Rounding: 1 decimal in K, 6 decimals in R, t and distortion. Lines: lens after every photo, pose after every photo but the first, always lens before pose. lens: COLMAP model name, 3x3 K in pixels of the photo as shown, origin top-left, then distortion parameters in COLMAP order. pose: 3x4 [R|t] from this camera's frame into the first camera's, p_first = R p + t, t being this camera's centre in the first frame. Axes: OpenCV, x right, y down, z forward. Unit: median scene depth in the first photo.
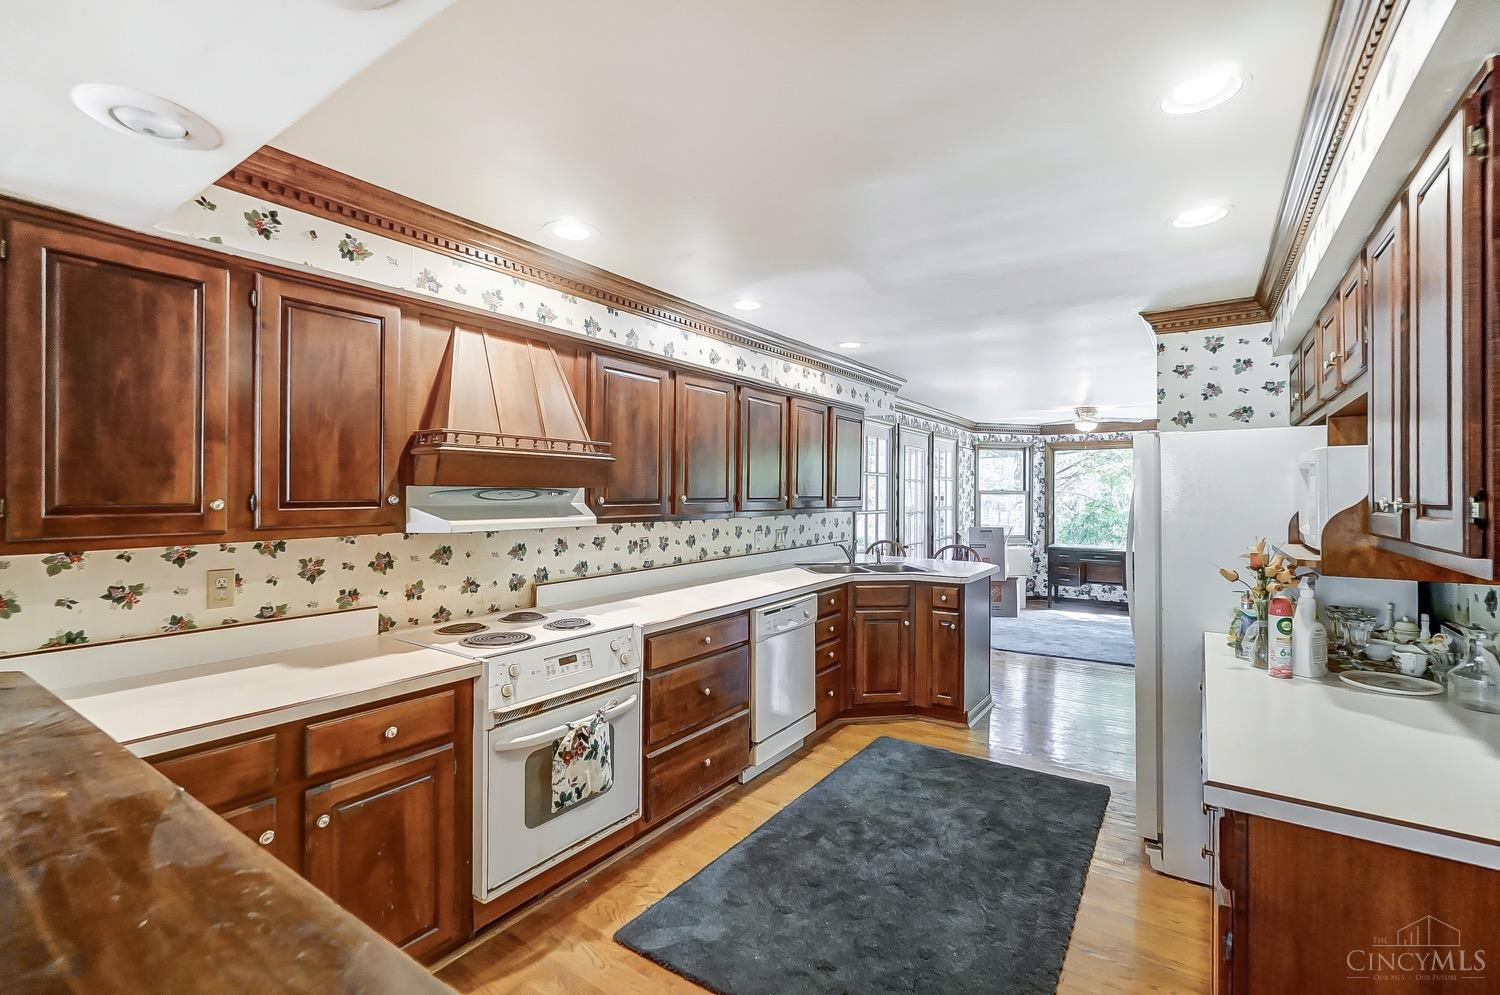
lens RADIAL K [[666.7, 0, 759.0], [0, 666.7, 488.3], [0, 0, 1]] dist [-0.021470, 0.004928]
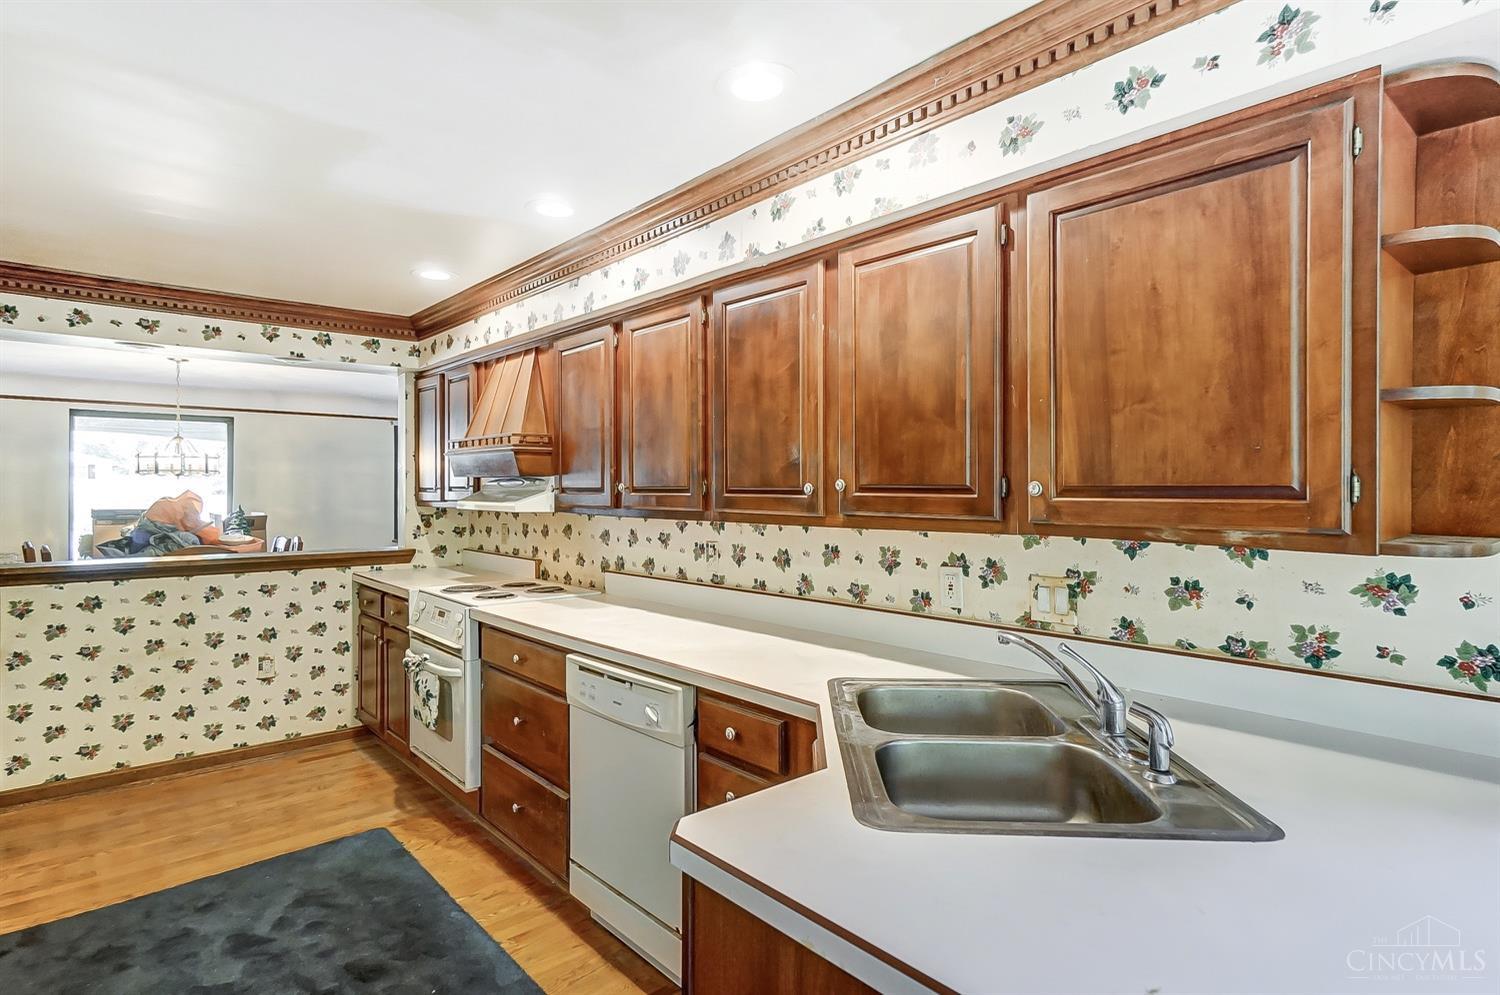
lens RADIAL K [[811.2, 0, 776.8], [0, 811.2, 490.5], [0, 0, 1]] dist [0.019007, 0.000434]
pose [[-0.259694, 0.001086, -0.965690, 0.746242], [0.005859, 0.999983, -0.000451, 0.020793], [0.965673, -0.005775, -0.259696, 1.450263]]
